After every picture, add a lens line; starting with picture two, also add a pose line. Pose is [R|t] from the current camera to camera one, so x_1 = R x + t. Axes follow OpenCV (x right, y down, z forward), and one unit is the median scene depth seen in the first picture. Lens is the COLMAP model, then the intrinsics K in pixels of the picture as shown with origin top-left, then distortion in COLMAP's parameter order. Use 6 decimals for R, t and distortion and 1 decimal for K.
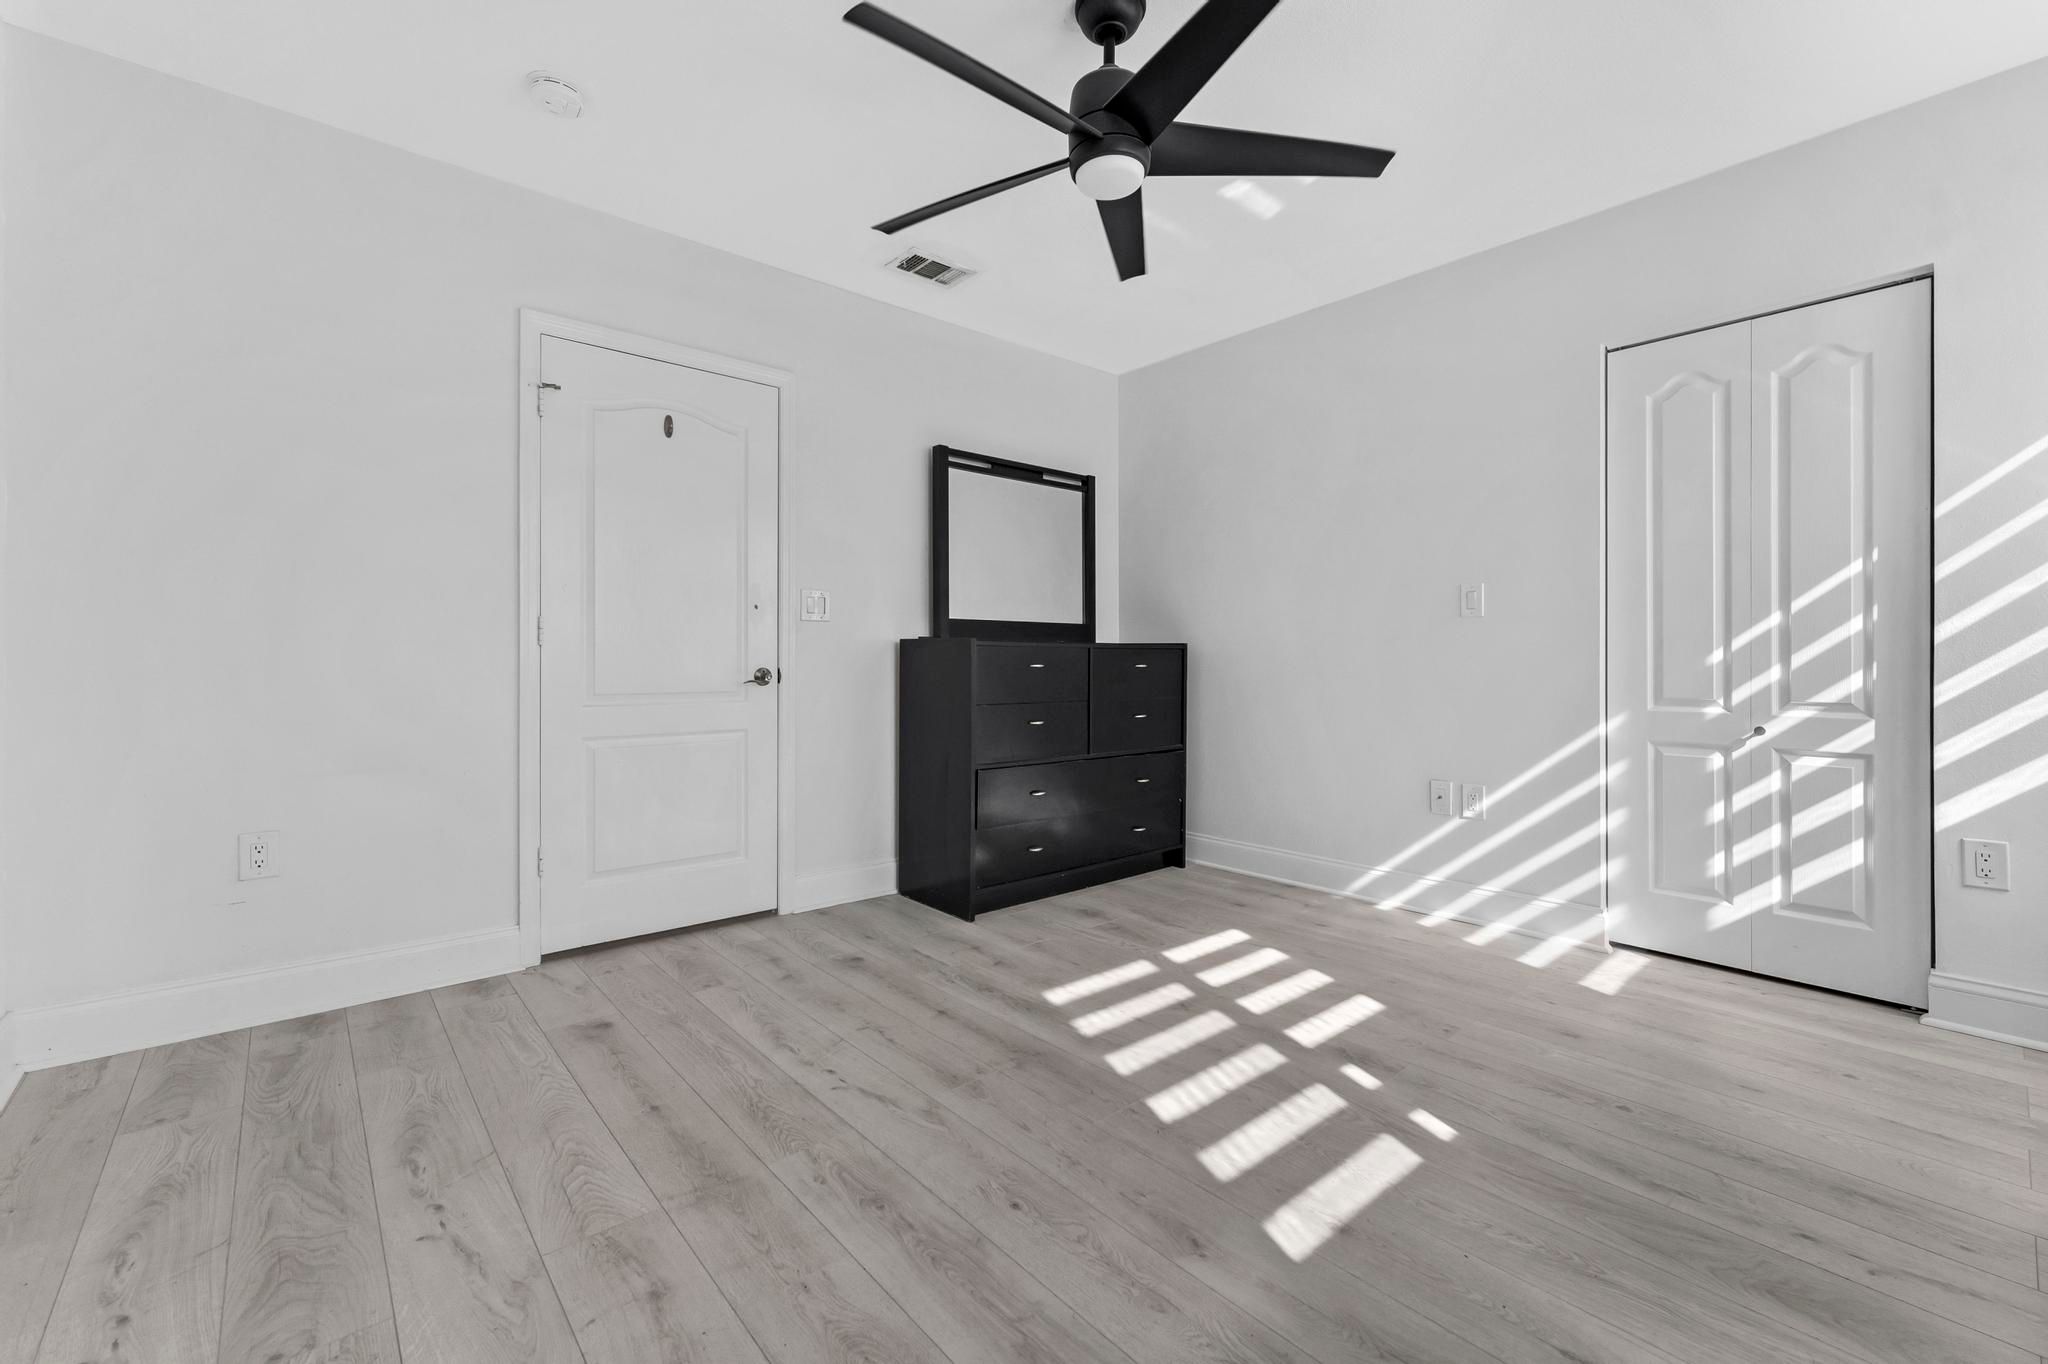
lens RADIAL K [[838.5, 0, 1024.4], [0, 838.5, 671.7], [0, 0, 1]] dist [0.008595, -0.001089]
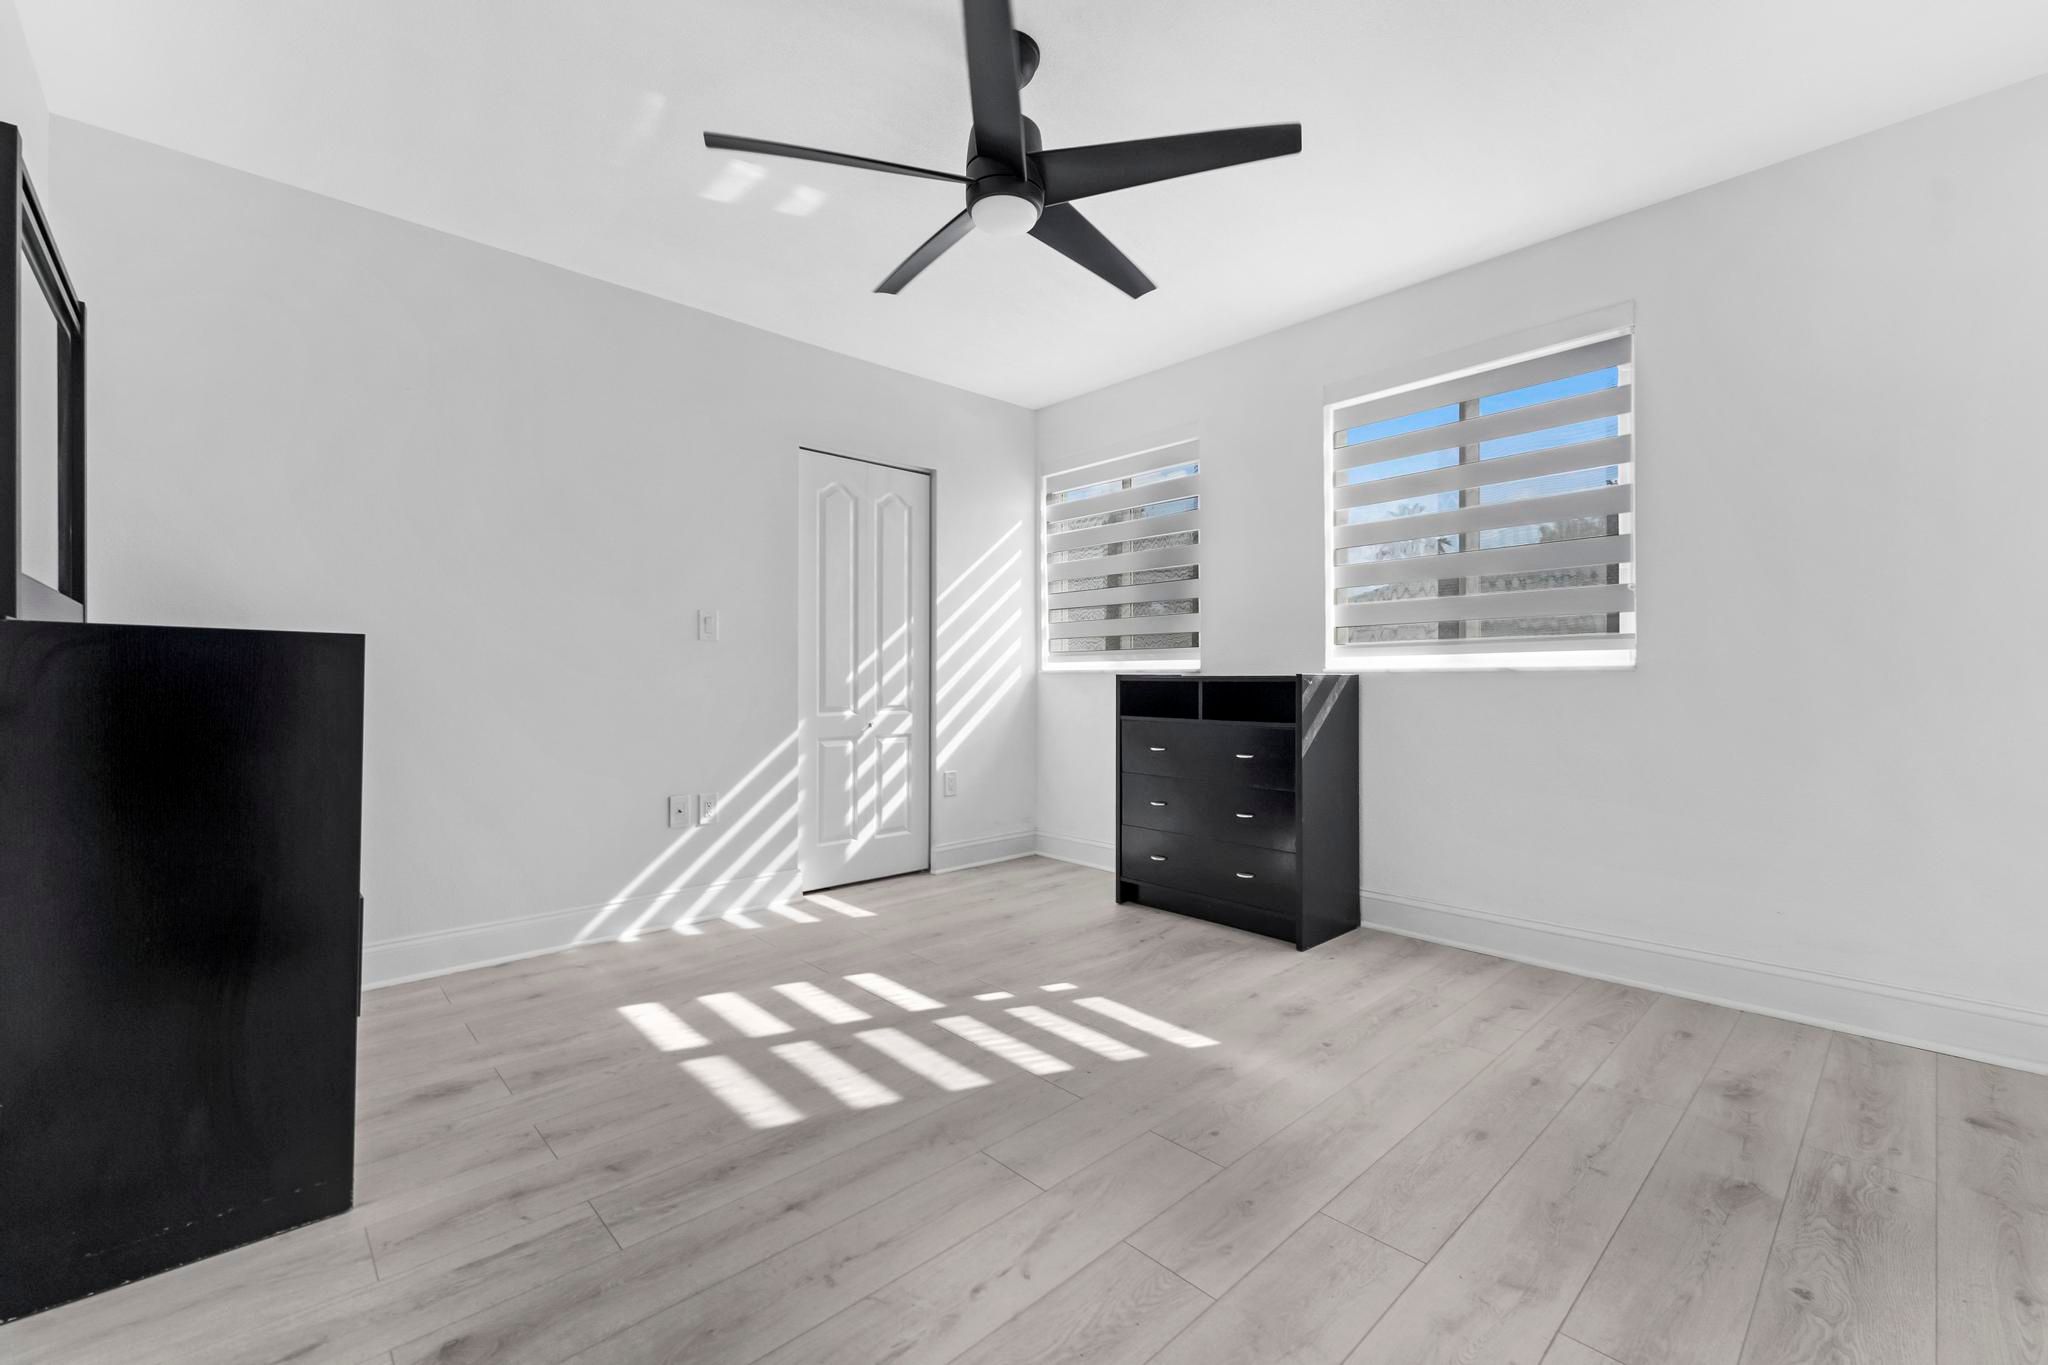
lens RADIAL K [[838.5, 0, 1022.6], [0, 838.5, 675.7], [0, 0, 1]] dist [0.008595, -0.001089]
pose [[-0.025232, 0.005727, 0.999665, -0.708791], [0.011559, 0.999918, -0.005437, -0.009779], [-0.999615, 0.011418, -0.025296, 0.760295]]
